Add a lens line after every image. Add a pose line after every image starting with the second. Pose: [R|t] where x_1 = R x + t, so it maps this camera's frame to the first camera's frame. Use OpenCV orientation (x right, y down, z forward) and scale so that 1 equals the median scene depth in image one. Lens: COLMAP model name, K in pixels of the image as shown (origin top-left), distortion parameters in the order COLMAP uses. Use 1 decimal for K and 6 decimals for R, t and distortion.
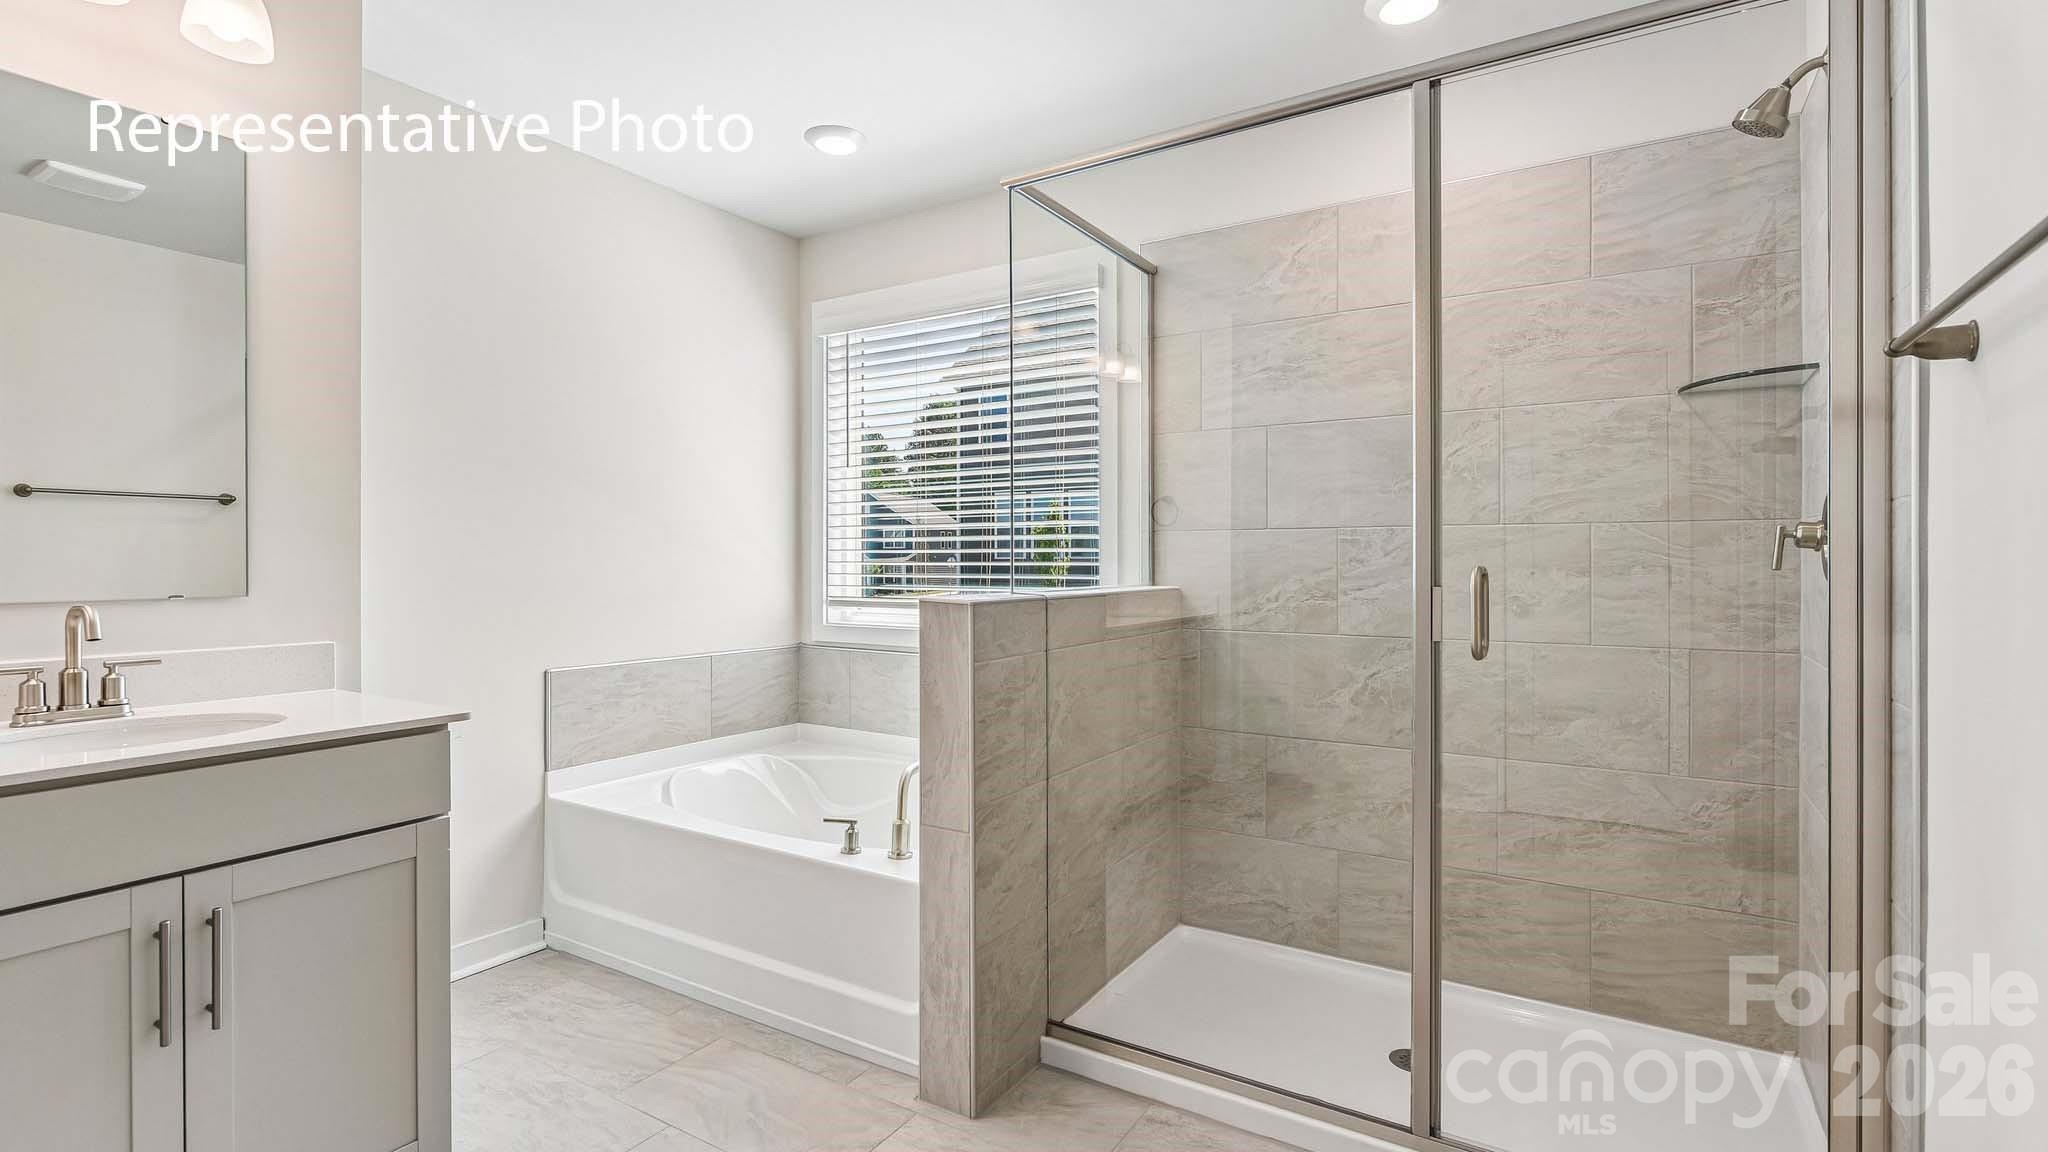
lens RADIAL K [[925.5, 0, 1022.6], [0, 925.5, 567.0], [0, 0, 1]] dist [-0.001365, -0.000030]
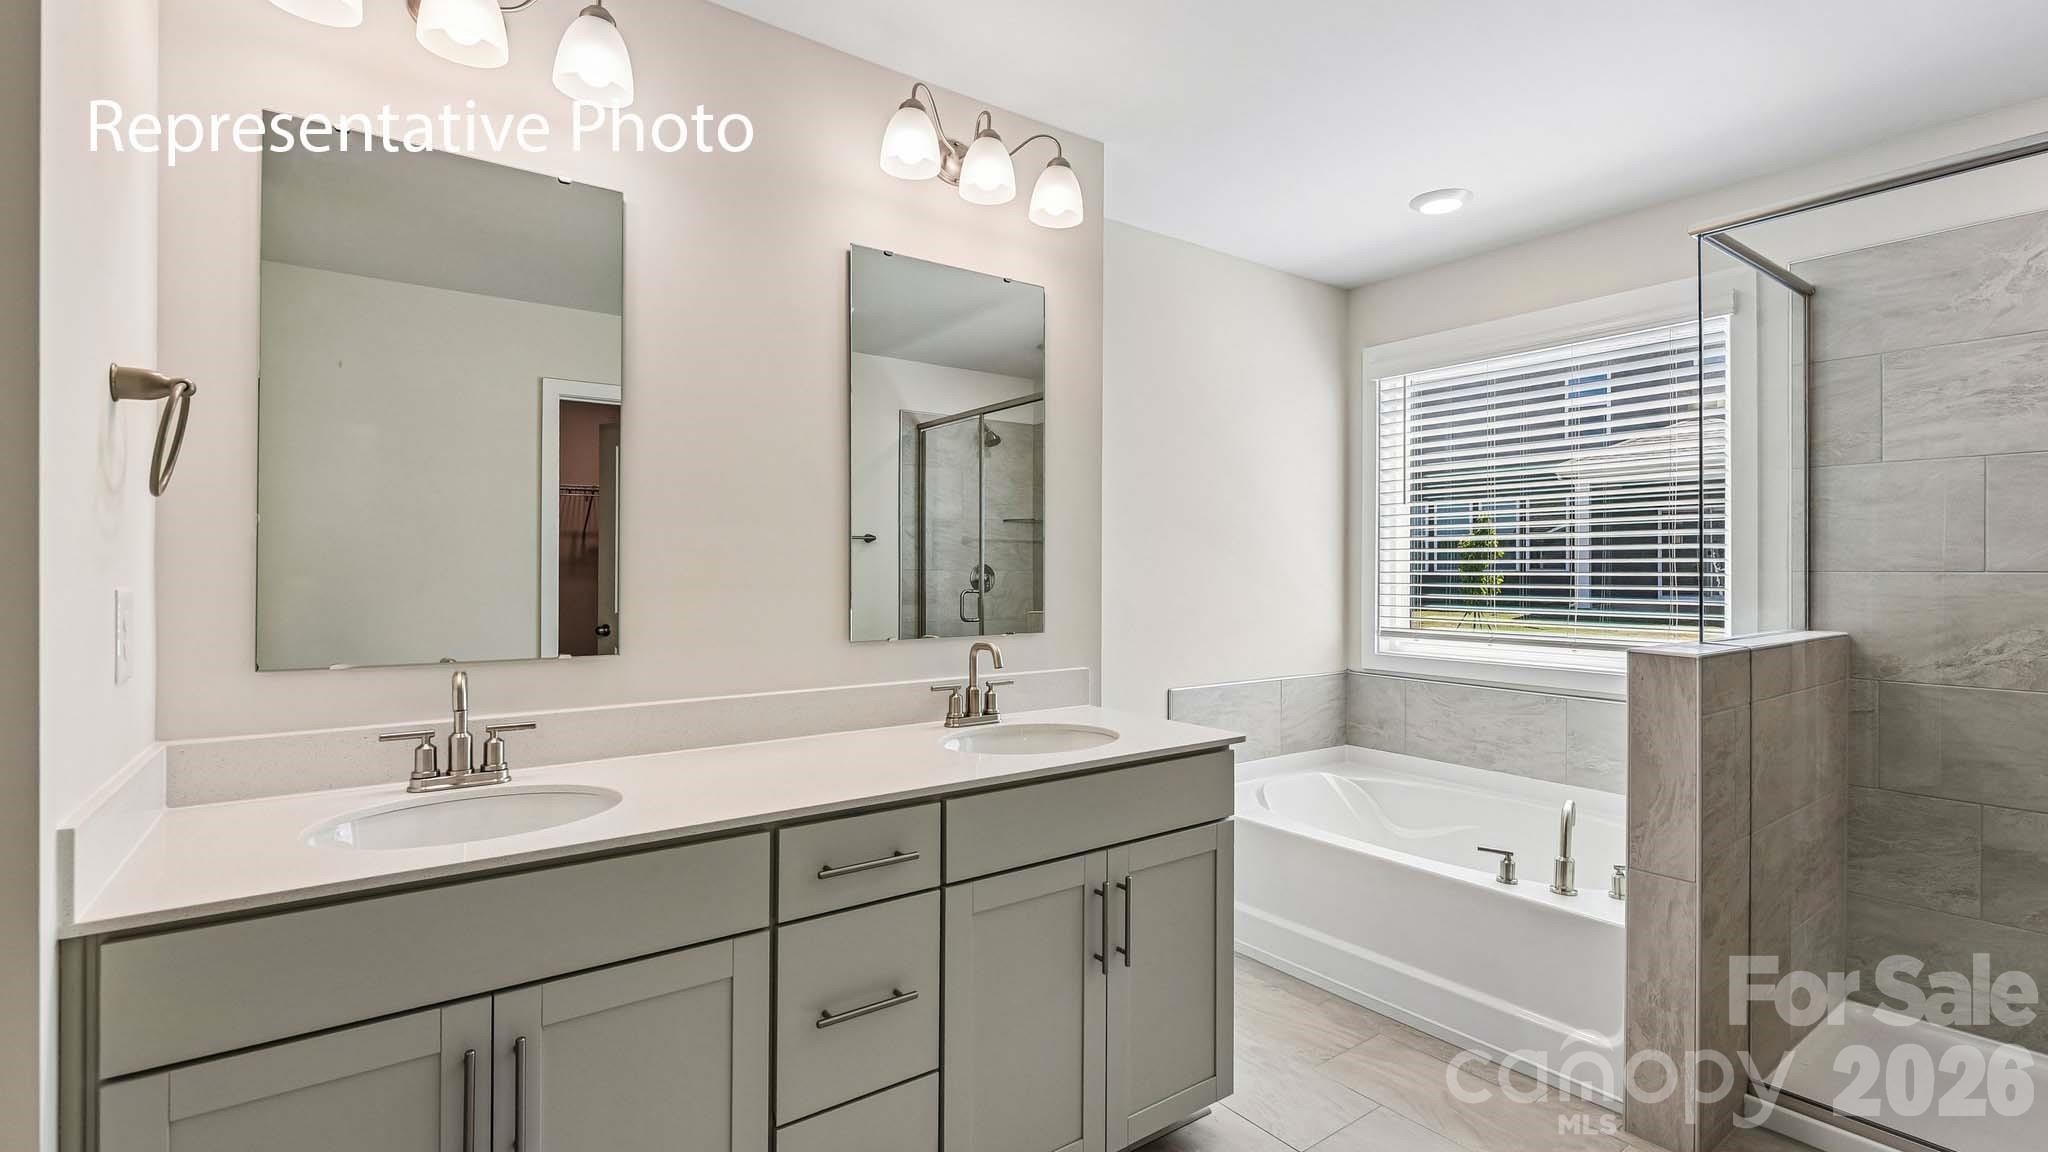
lens RADIAL K [[907.3, 0, 1023.2], [0, 907.3, 573.6], [0, 0, 1]] dist [-0.008247, -0.001610]
pose [[0.925920, 0.002296, -0.377713, -0.268133], [-0.002990, 0.999995, -0.001251, -0.035946], [0.377708, 0.002288, 0.925922, -0.145707]]
